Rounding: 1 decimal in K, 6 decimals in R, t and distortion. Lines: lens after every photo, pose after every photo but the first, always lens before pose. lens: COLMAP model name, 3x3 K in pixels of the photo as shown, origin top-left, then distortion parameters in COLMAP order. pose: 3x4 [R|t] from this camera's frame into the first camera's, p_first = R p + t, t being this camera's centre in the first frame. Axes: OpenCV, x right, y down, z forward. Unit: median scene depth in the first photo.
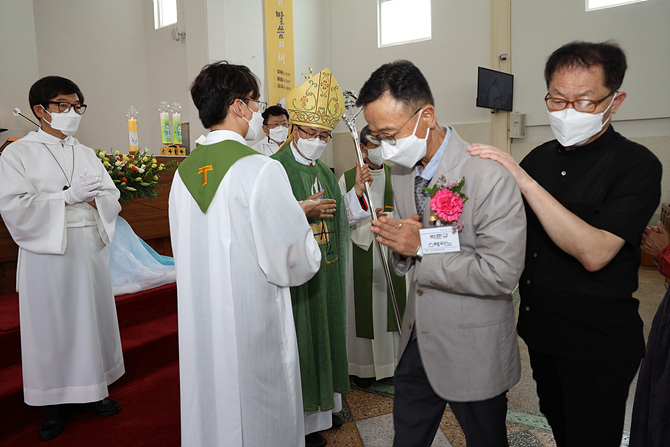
lens RADIAL K [[464.7, 0, 333.0], [0, 464.7, 224.1], [0, 0, 1]] dist [-0.083329, 0.055523]
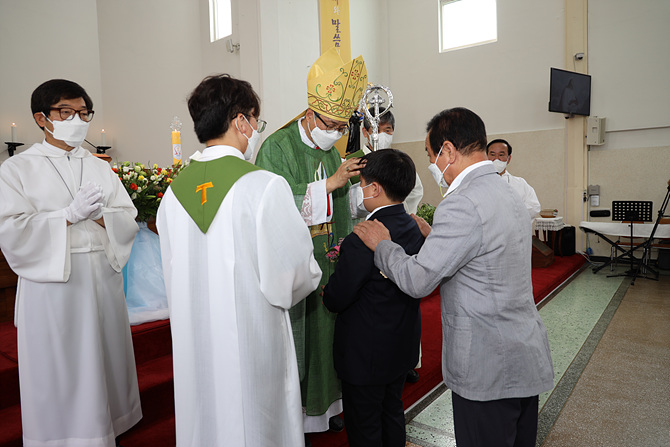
lens RADIAL K [[464.7, 0, 334.0], [0, 464.7, 225.8], [0, 0, 1]] dist [-0.083329, 0.055523]
pose [[0.991631, 0.001669, -0.129090, 0.012205], [-0.004572, 0.999743, -0.022190, -0.013324], [0.129020, 0.022594, 0.991385, 0.104296]]
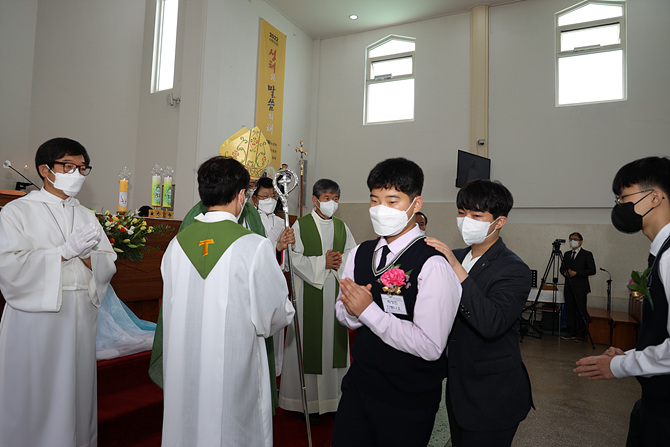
lens RADIAL K [[464.7, 0, 338.3], [0, 464.7, 221.5], [0, 0, 1]] dist [-0.083329, 0.055523]
pose [[0.996272, 0.058946, 0.062981, -0.029698], [-0.048716, 0.987000, -0.153158, -0.008865], [-0.071190, 0.149519, 0.986193, -0.010822]]
